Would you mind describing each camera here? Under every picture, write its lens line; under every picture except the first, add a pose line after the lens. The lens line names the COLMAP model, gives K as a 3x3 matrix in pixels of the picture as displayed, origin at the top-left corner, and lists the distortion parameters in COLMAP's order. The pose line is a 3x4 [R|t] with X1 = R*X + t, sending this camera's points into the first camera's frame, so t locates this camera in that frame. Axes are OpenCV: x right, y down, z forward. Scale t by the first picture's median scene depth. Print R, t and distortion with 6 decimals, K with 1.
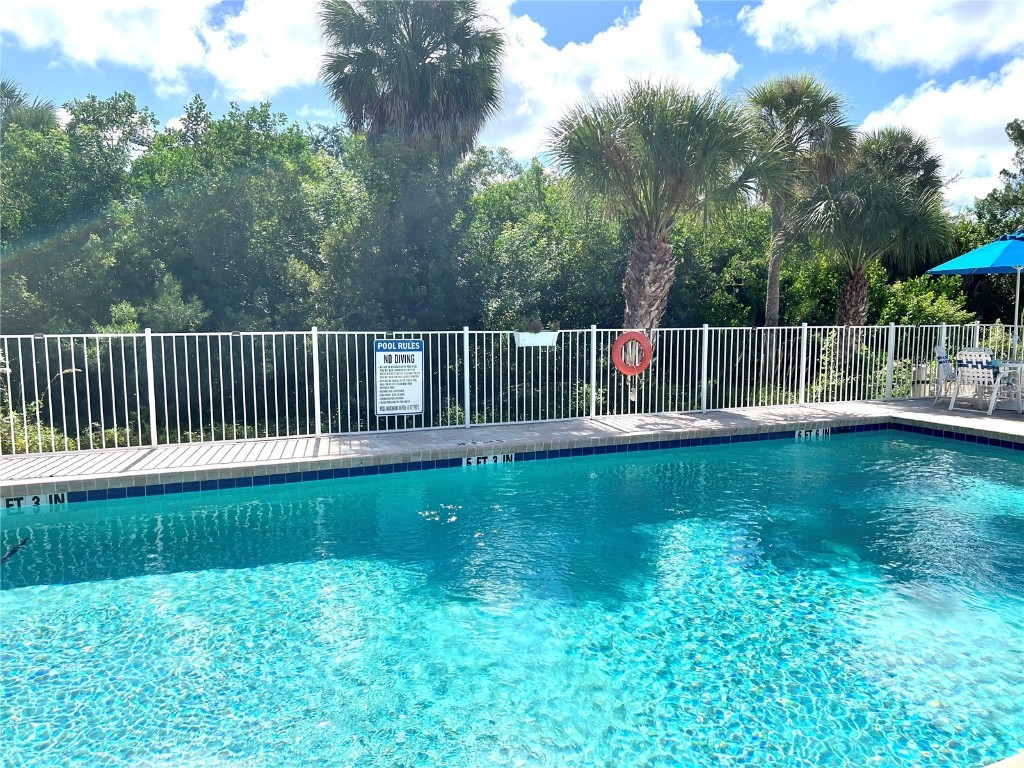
lens RADIAL K [[773.7, 0, 512.0], [0, 773.7, 384.0], [0, 0, 1]] dist [0.010613, 0.005027]
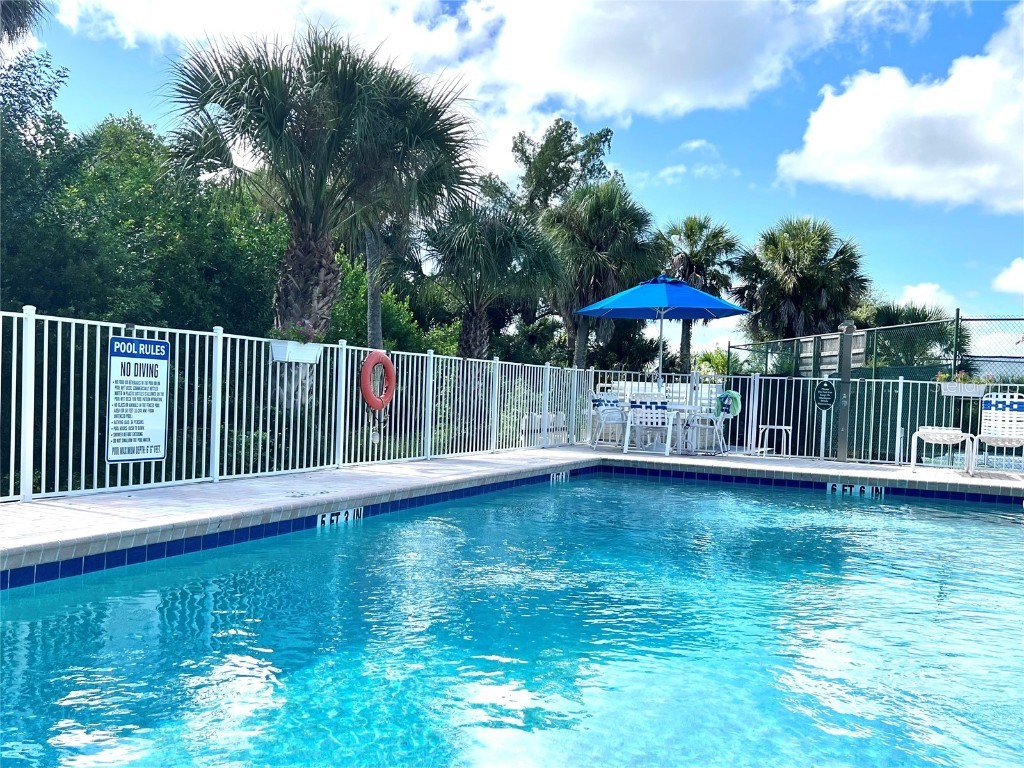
lens RADIAL K [[981.8, 0, 512.0], [0, 981.8, 384.0], [0, 0, 1]] dist [0.009251, 0.004511]
pose [[0.756592, 0.029657, 0.653214, -0.428251], [0.023589, 0.997083, -0.072591, 0.042115], [-0.653462, 0.070331, 0.753685, 0.214372]]
